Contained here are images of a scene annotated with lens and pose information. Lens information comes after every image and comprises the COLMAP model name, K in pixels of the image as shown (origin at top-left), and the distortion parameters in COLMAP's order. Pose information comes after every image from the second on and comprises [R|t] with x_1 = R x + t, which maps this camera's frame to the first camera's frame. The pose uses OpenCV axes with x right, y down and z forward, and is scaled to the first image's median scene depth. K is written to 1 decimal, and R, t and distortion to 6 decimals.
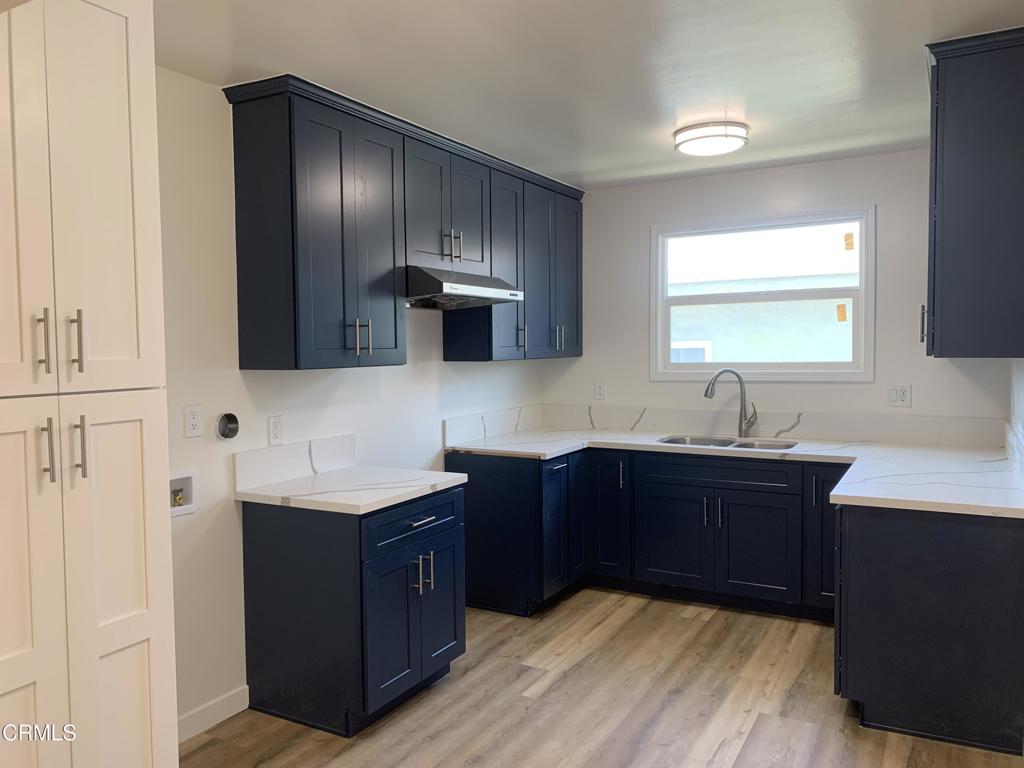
lens RADIAL K [[782.8, 0, 511.5], [0, 782.8, 378.3], [0, 0, 1]] dist [0.029171, -0.043355]
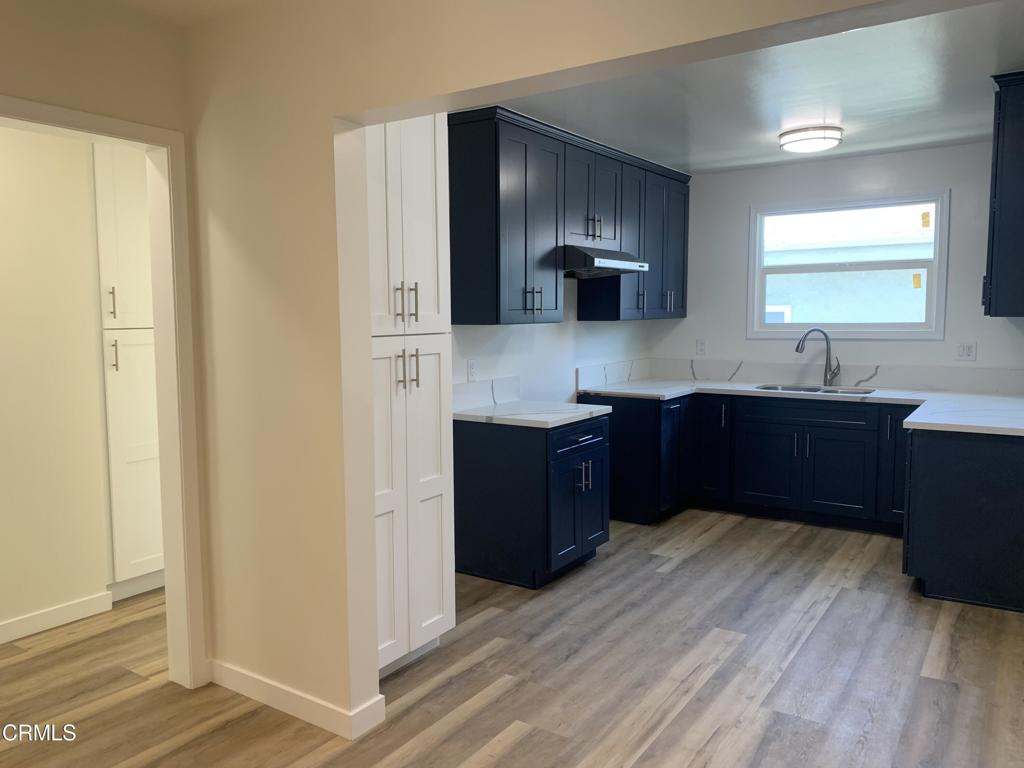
lens RADIAL K [[782.8, 0, 494.6], [0, 782.8, 377.5], [0, 0, 1]] dist [0.029171, -0.043355]
pose [[0.995726, 0.012405, -0.091522, -0.126652], [-0.008387, 0.998989, 0.044163, 0.017893], [0.091977, -0.043207, 0.994823, -0.297743]]
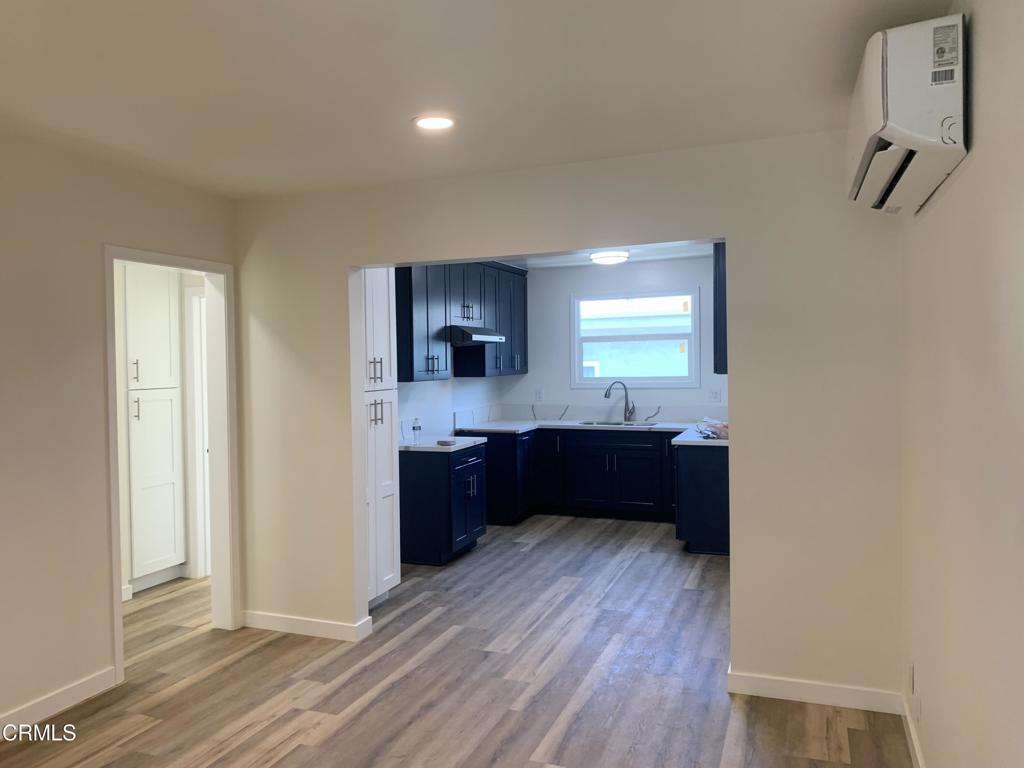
lens RADIAL K [[782.8, 0, 485.4], [0, 782.8, 369.0], [0, 0, 1]] dist [0.029171, -0.043355]
pose [[0.992241, -0.004608, 0.124248, -0.275254], [0.008543, 0.999478, -0.031156, 0.016227], [-0.124039, 0.031975, 0.991762, -0.810909]]
